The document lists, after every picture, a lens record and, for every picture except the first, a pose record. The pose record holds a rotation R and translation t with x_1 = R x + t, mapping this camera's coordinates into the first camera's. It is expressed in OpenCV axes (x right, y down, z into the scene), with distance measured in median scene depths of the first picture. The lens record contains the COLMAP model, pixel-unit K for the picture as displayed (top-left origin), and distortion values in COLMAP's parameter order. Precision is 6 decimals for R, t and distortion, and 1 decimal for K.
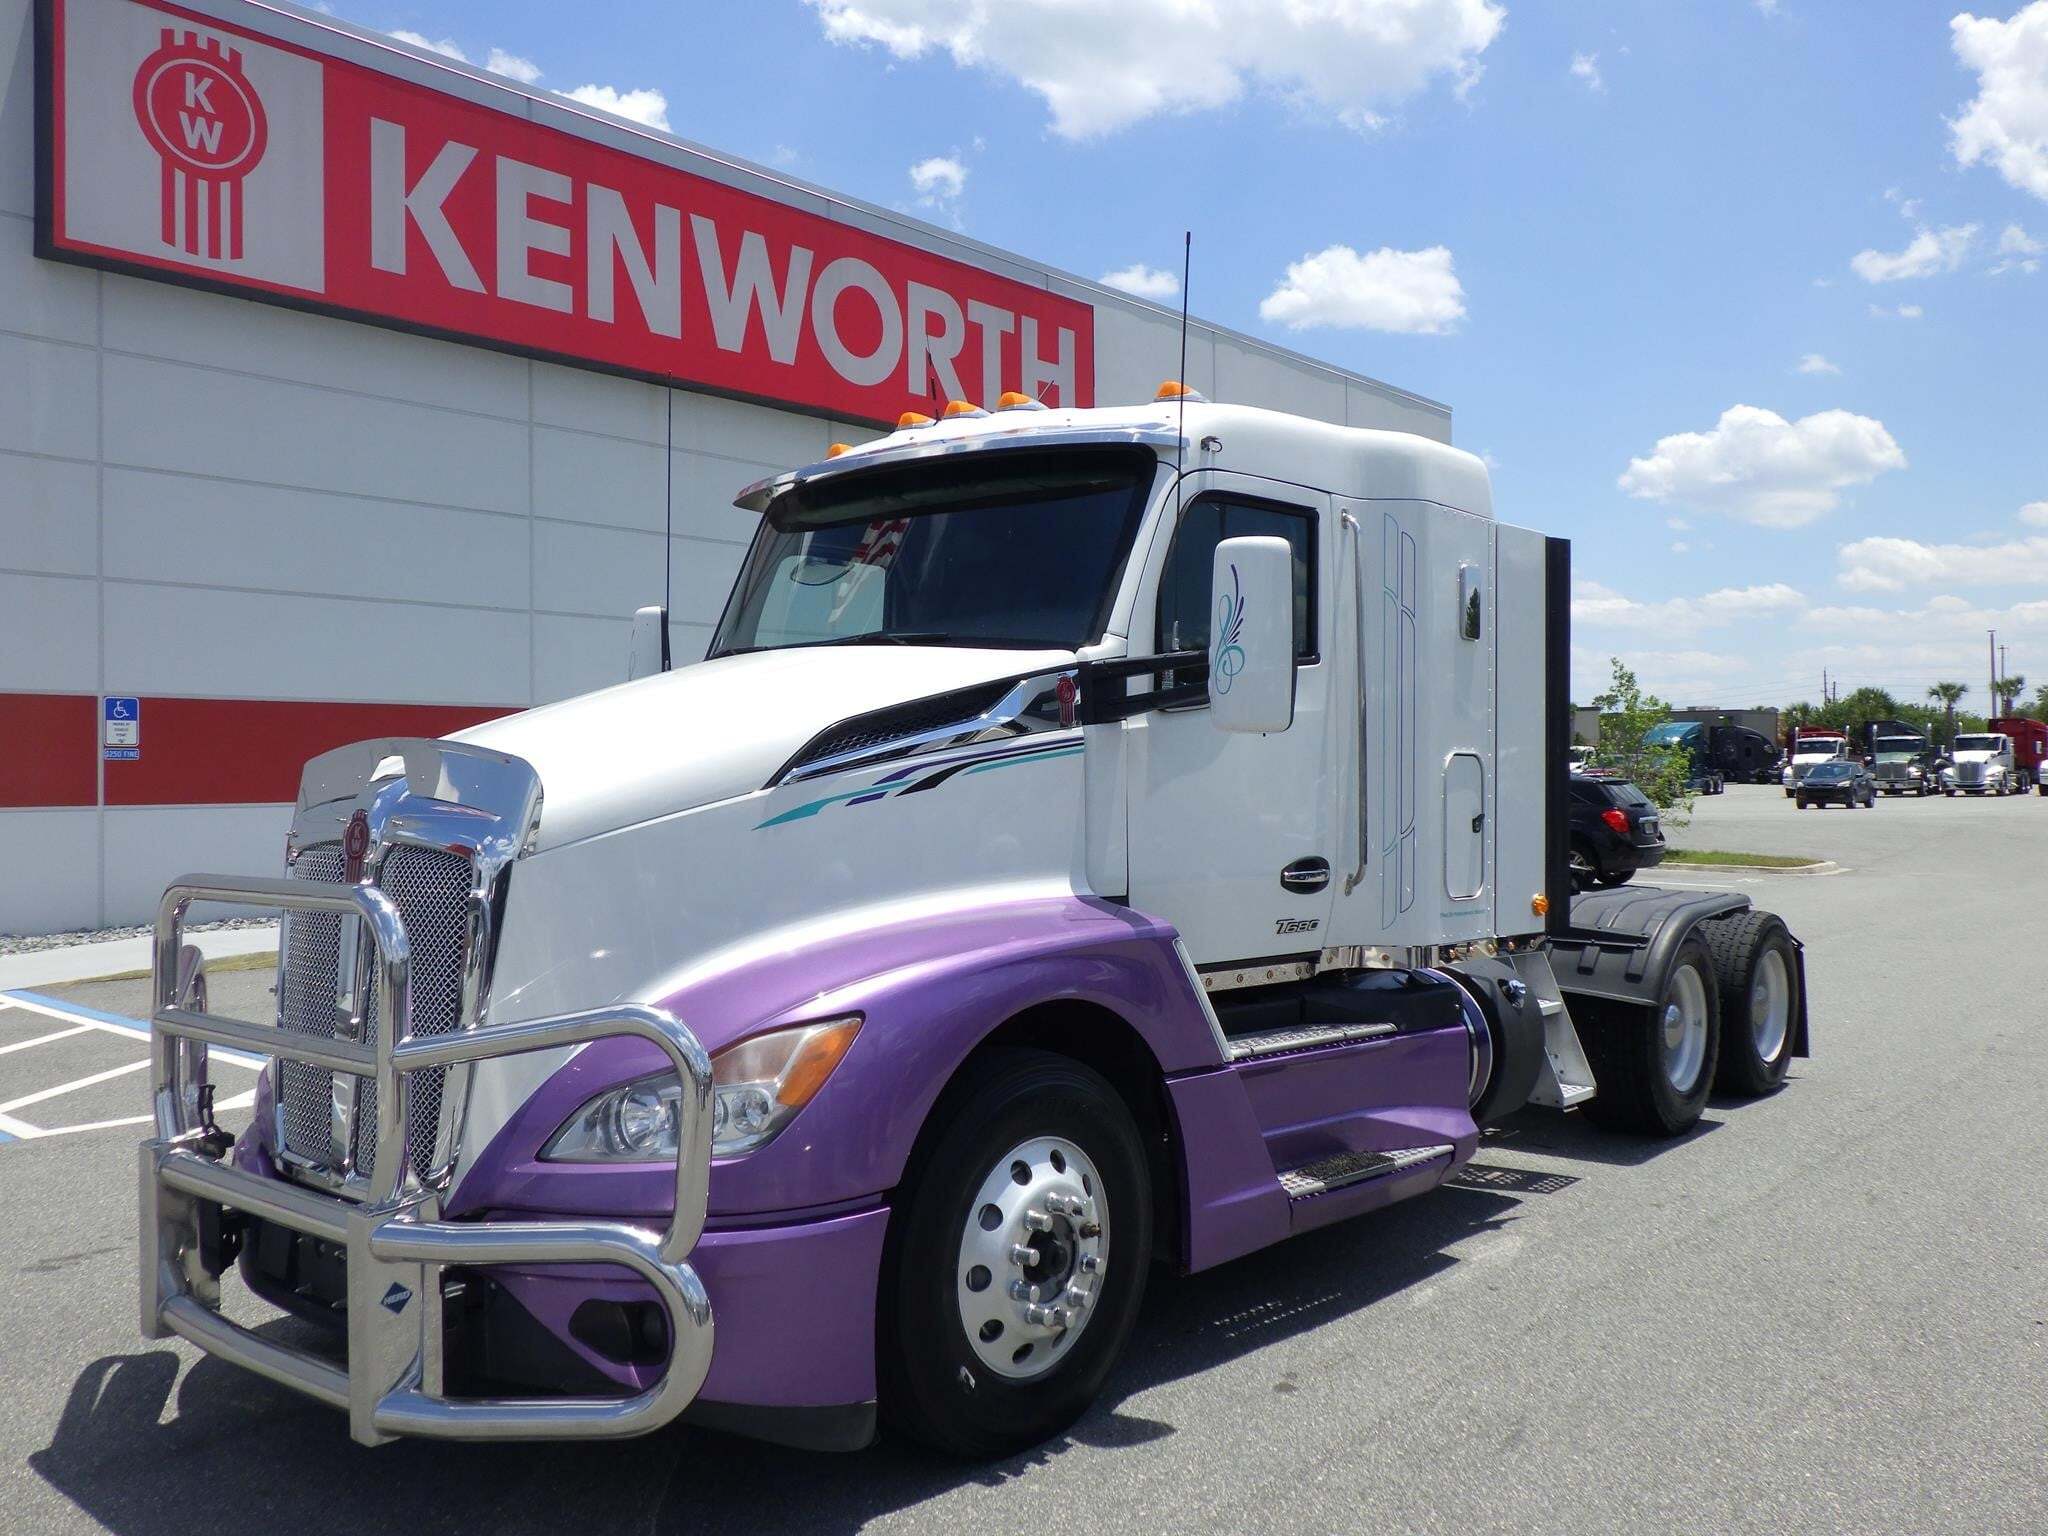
lens RADIAL K [[1631.6, 0, 1028.0], [0, 1631.6, 780.0], [0, 0, 1]] dist [-0.000576, -0.008308]
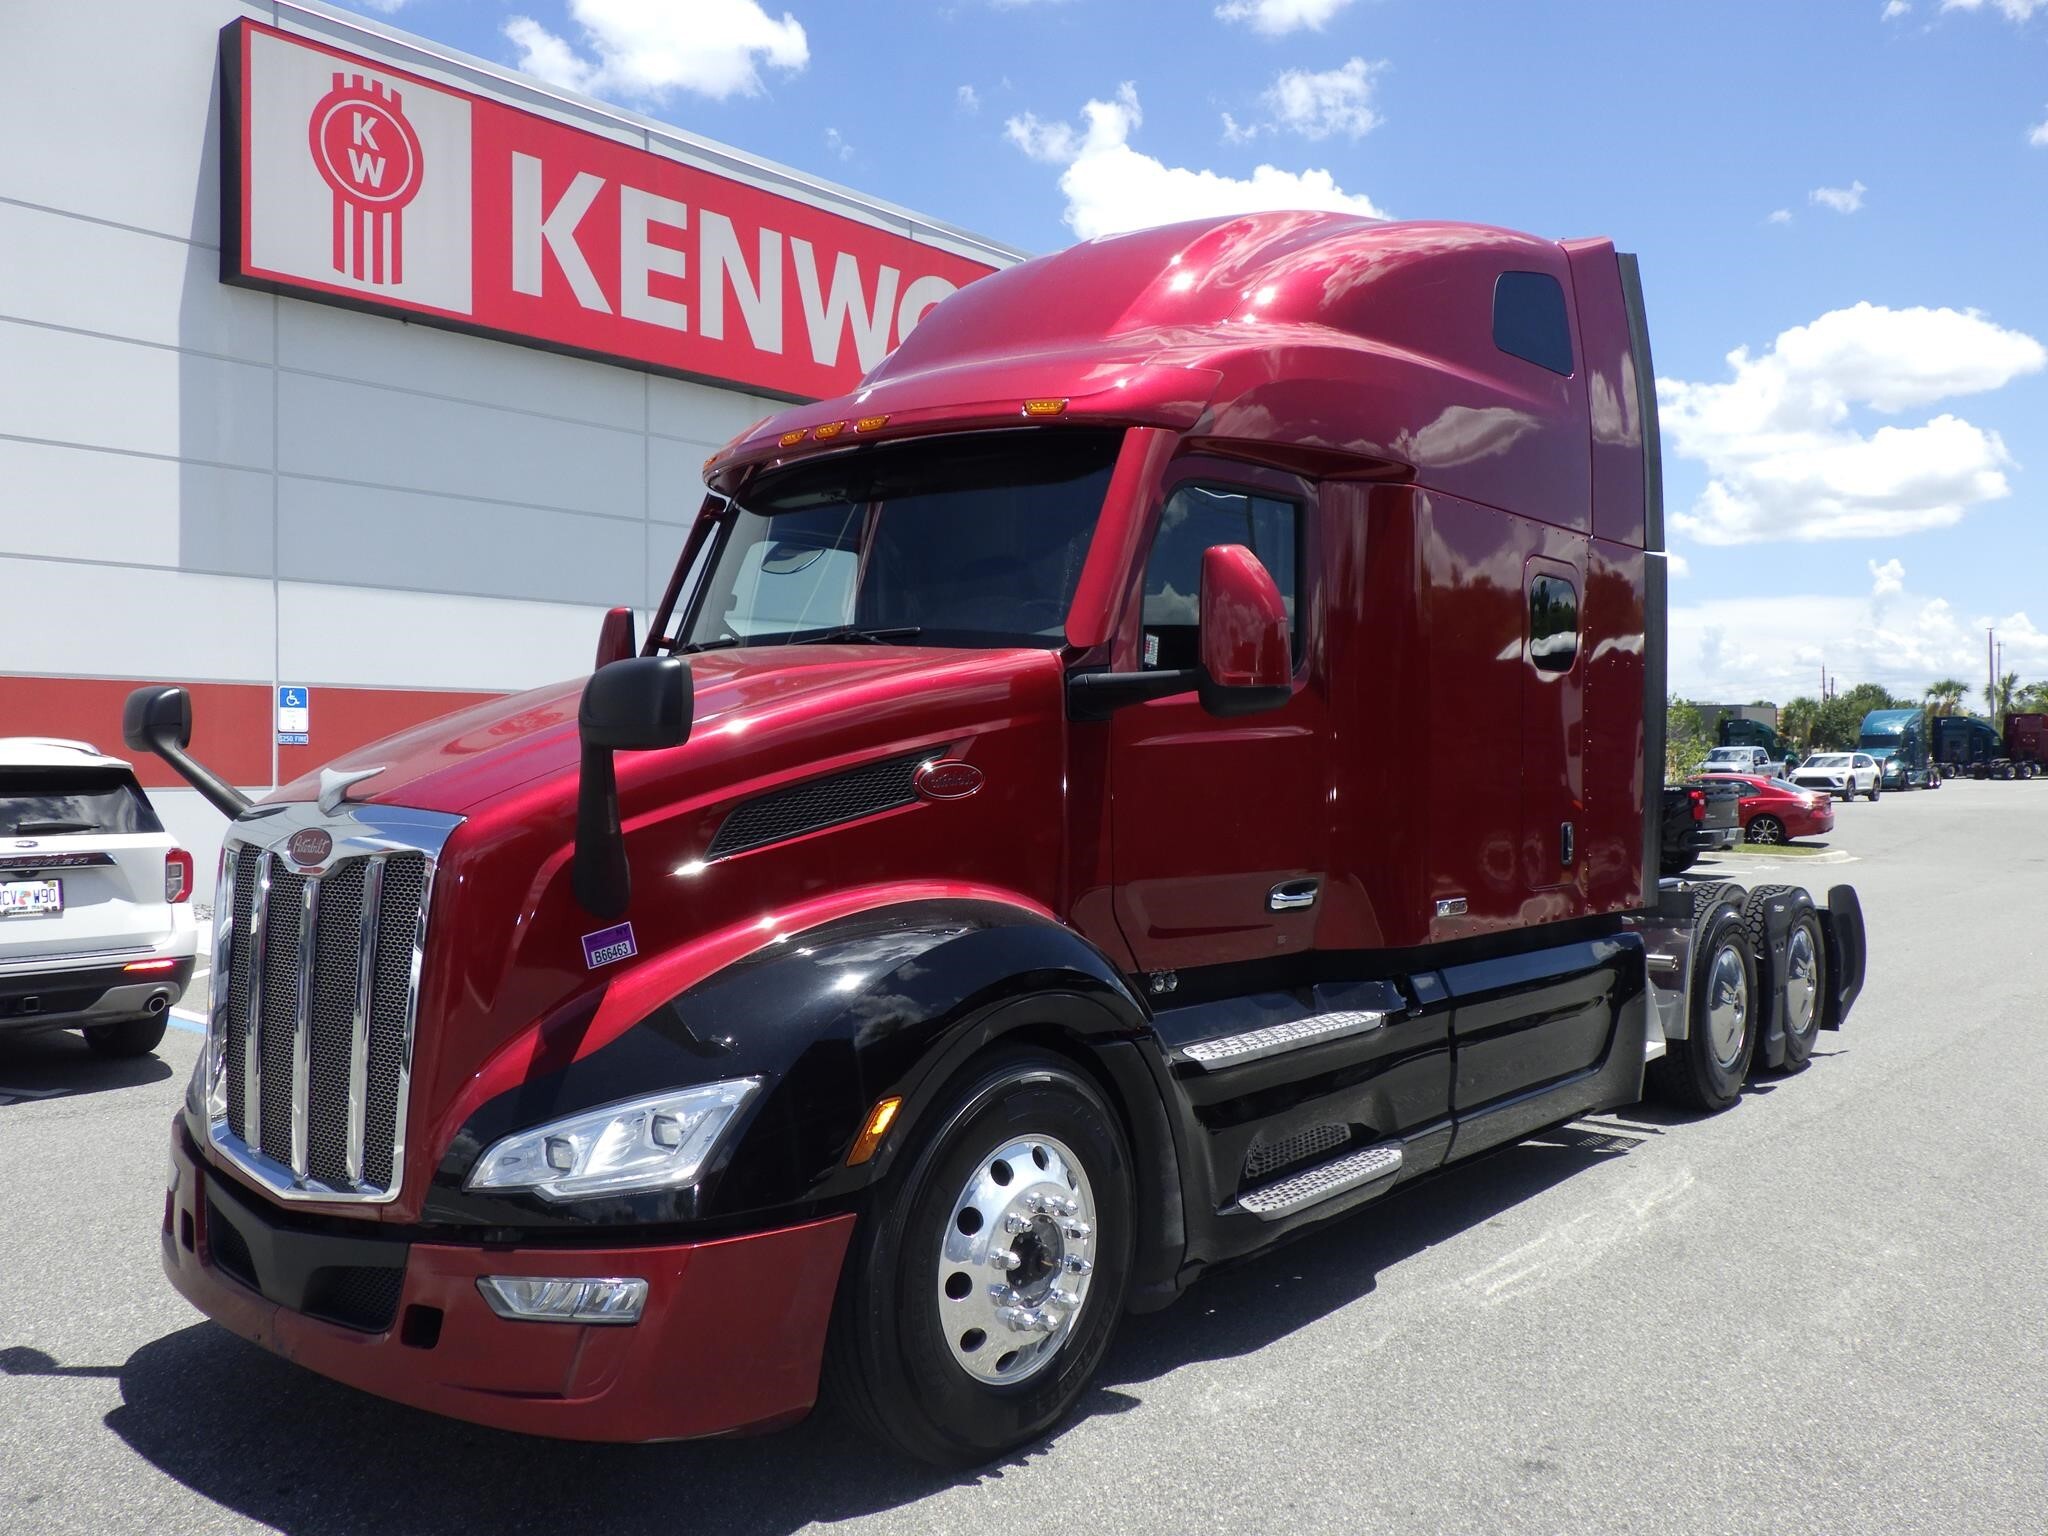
lens RADIAL K [[1677.0, 0, 1024.0], [0, 1677.0, 768.0], [0, 0, 1]] dist [-0.004130, -0.009284]
pose [[0.999905, 0.003130, 0.013395, -0.074635], [-0.003072, 0.999986, -0.004362, 0.004777], [-0.013408, 0.004320, 0.999901, -0.104832]]
